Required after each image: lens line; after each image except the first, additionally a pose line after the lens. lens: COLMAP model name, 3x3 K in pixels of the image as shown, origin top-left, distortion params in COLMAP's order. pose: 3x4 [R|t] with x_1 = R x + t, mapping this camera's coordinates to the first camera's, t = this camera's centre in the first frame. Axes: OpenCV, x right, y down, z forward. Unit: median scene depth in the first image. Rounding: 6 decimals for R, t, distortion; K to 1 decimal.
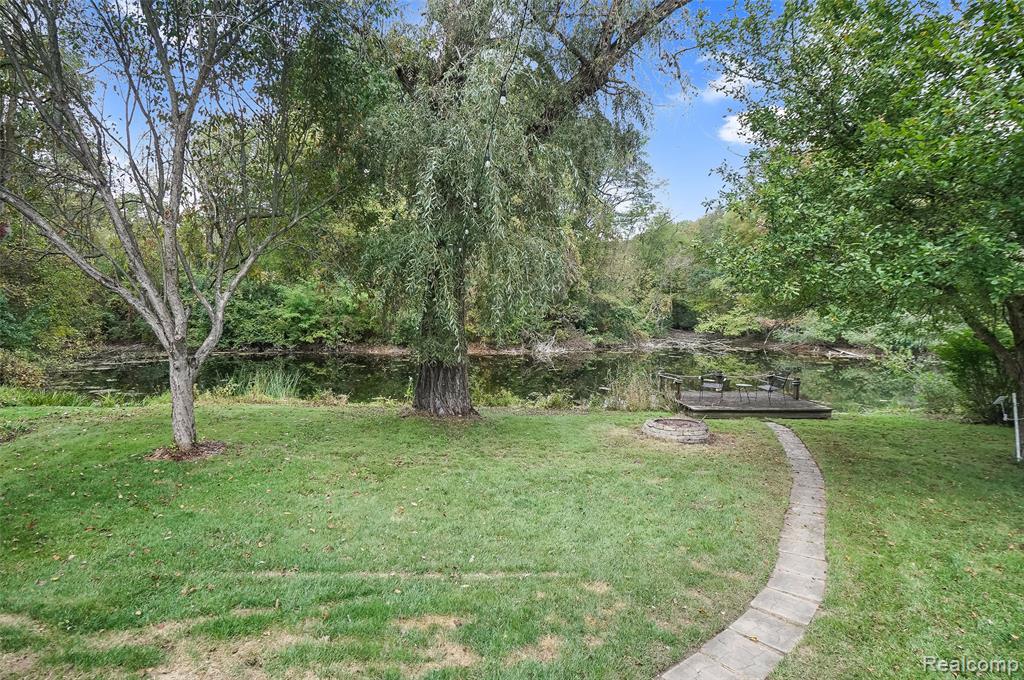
lens RADIAL K [[537.6, 0, 537.0], [0, 537.6, 336.2], [0, 0, 1]] dist [-0.034983, 0.020325]
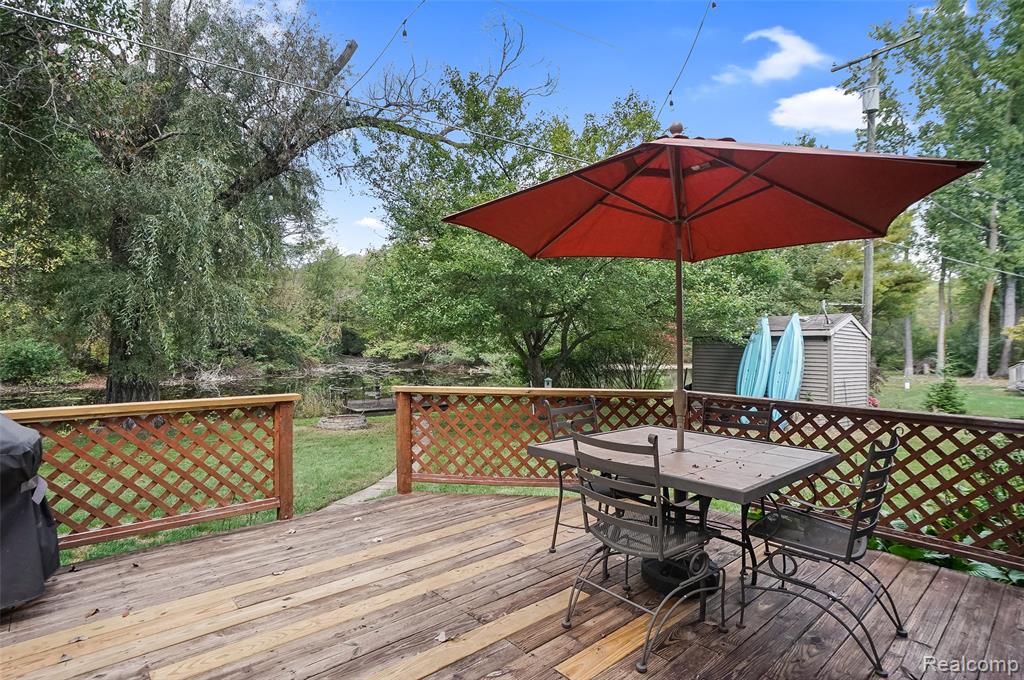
lens RADIAL K [[537.6, 0, 537.0], [0, 537.6, 336.2], [0, 0, 1]] dist [-0.034983, 0.020325]
pose [[0.828948, -0.006225, 0.559291, -0.031358], [0.034320, 0.998620, -0.039752, 0.006808], [-0.558272, 0.052147, 0.828017, -0.140187]]
